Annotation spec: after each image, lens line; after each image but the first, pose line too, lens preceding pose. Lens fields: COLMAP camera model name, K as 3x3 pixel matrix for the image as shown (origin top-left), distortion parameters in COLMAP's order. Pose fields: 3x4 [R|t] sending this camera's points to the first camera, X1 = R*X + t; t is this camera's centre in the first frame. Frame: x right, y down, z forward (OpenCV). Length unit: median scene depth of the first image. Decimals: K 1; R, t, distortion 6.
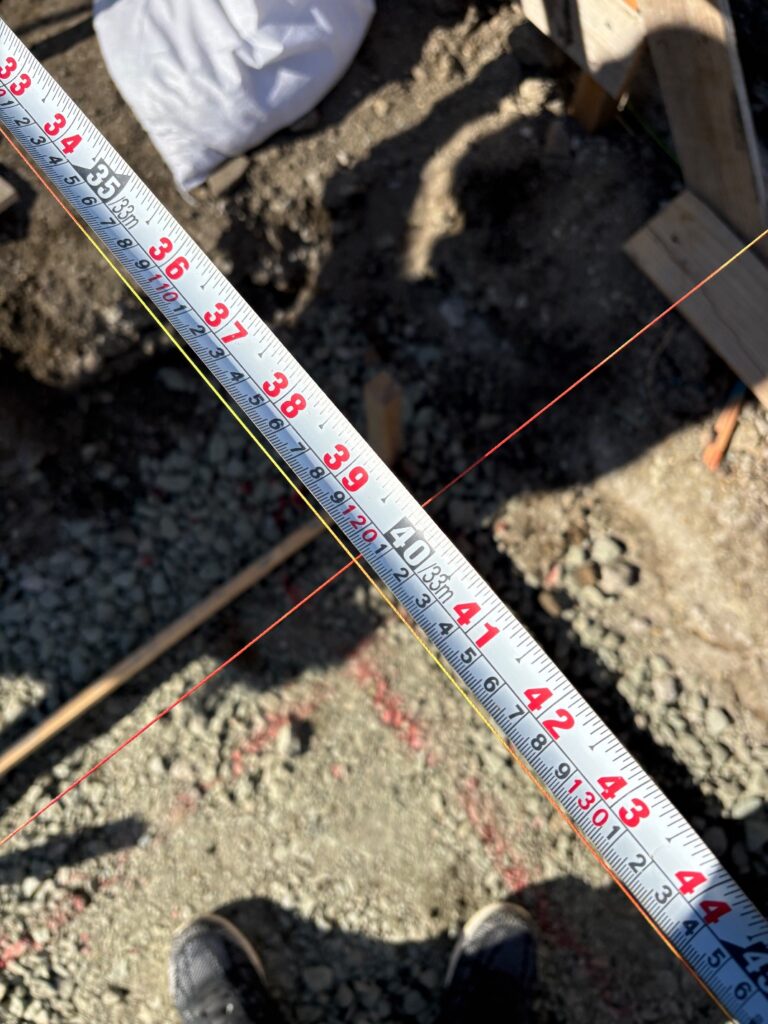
lens RADIAL K [[786.7, 0, 387.8], [0, 786.7, 507.8], [0, 0, 1]] dist [0.025291, -0.037275]
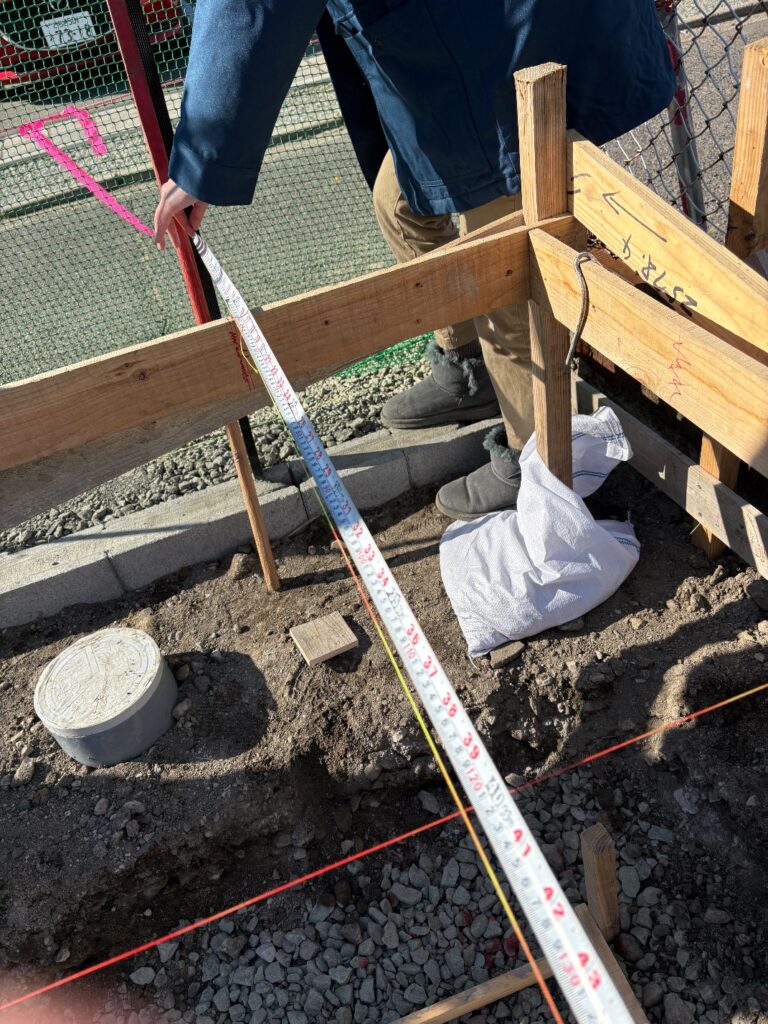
lens RADIAL K [[786.7, 0, 387.8], [0, 786.7, 507.8], [0, 0, 1]] dist [0.025291, -0.037275]
pose [[0.920644, 0.075770, -0.382981, 0.097241], [-0.281432, 0.808694, -0.516537, 0.115238], [0.270576, 0.583330, 0.765843, -0.198284]]
